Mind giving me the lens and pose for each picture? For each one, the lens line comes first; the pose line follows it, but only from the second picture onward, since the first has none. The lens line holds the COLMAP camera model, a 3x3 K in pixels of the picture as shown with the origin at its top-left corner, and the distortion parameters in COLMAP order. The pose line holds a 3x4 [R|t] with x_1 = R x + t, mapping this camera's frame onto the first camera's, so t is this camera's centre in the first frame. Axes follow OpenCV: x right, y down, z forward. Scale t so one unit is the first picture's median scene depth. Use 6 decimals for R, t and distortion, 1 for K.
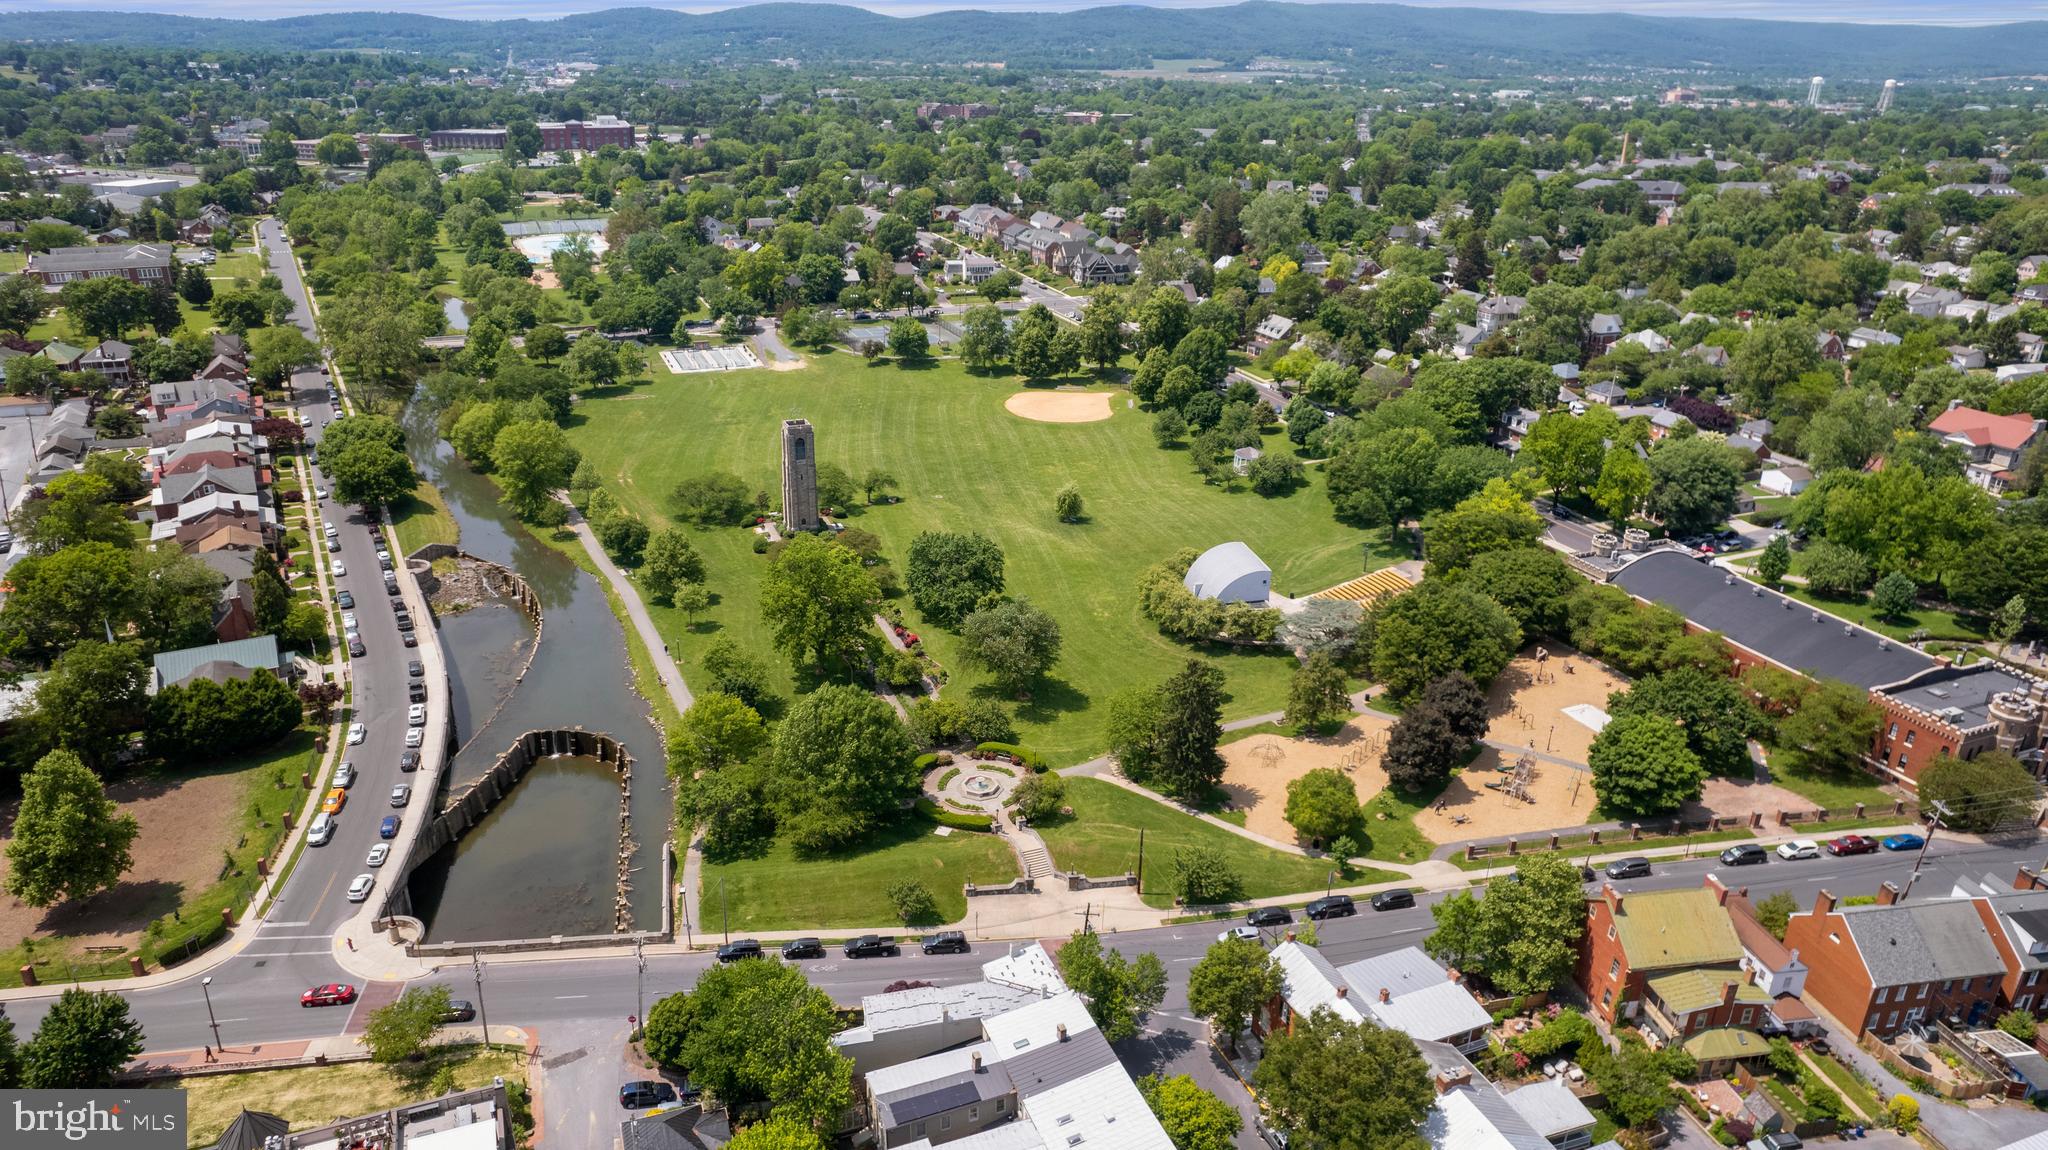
lens RADIAL K [[1538.4, 0, 1024.0], [0, 1538.4, 575.0], [0, 0, 1]] dist [-0.114956, 0.129263]
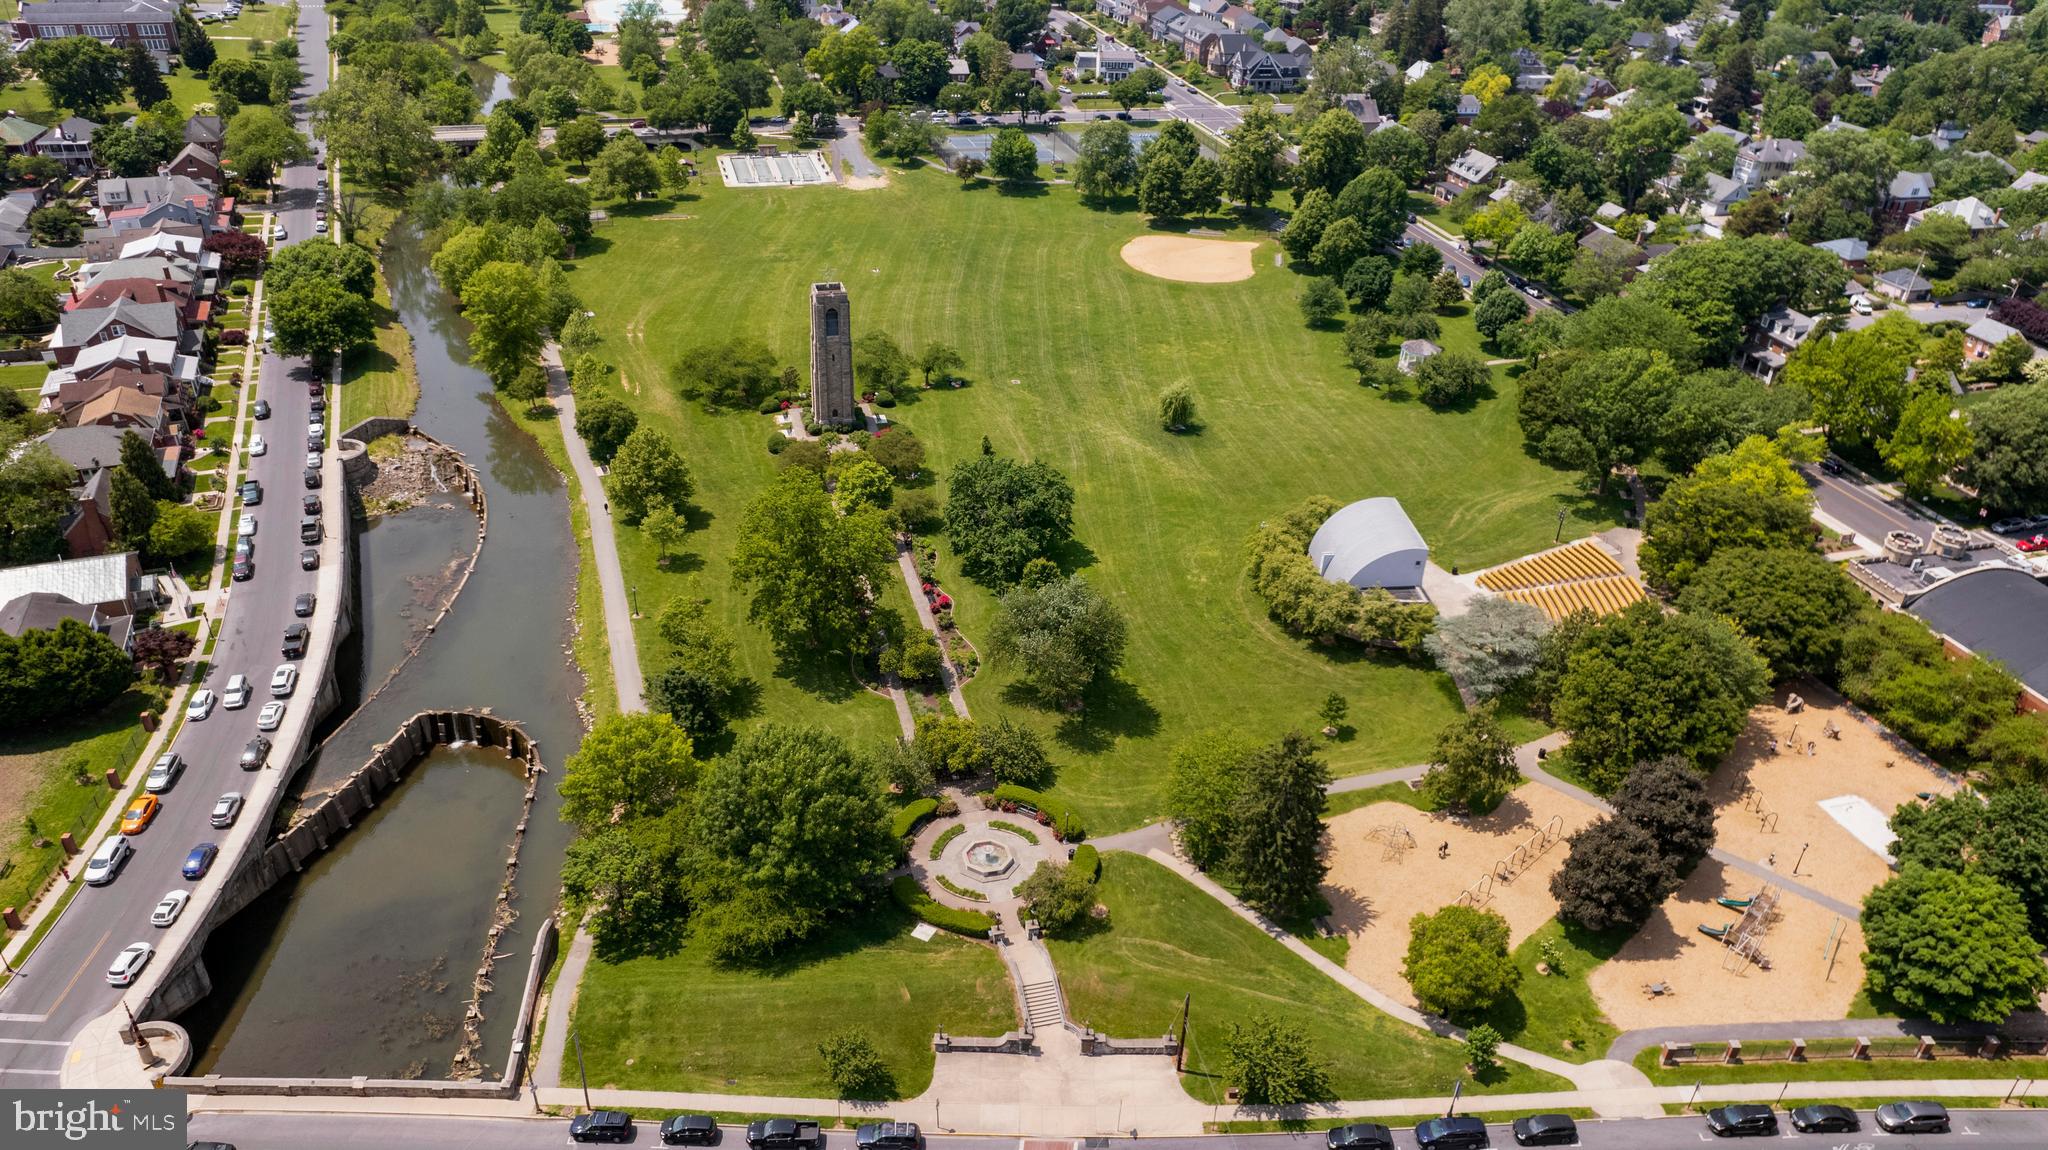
lens RADIAL K [[1538.4, 0, 1024.0], [0, 1538.4, 575.0], [0, 0, 1]] dist [-0.114956, 0.129263]
pose [[0.991880, 0.078422, -0.100116, 0.039646], [-0.062136, 0.985718, 0.156519, -0.085821], [0.110961, -0.149027, 0.982588, 0.236833]]
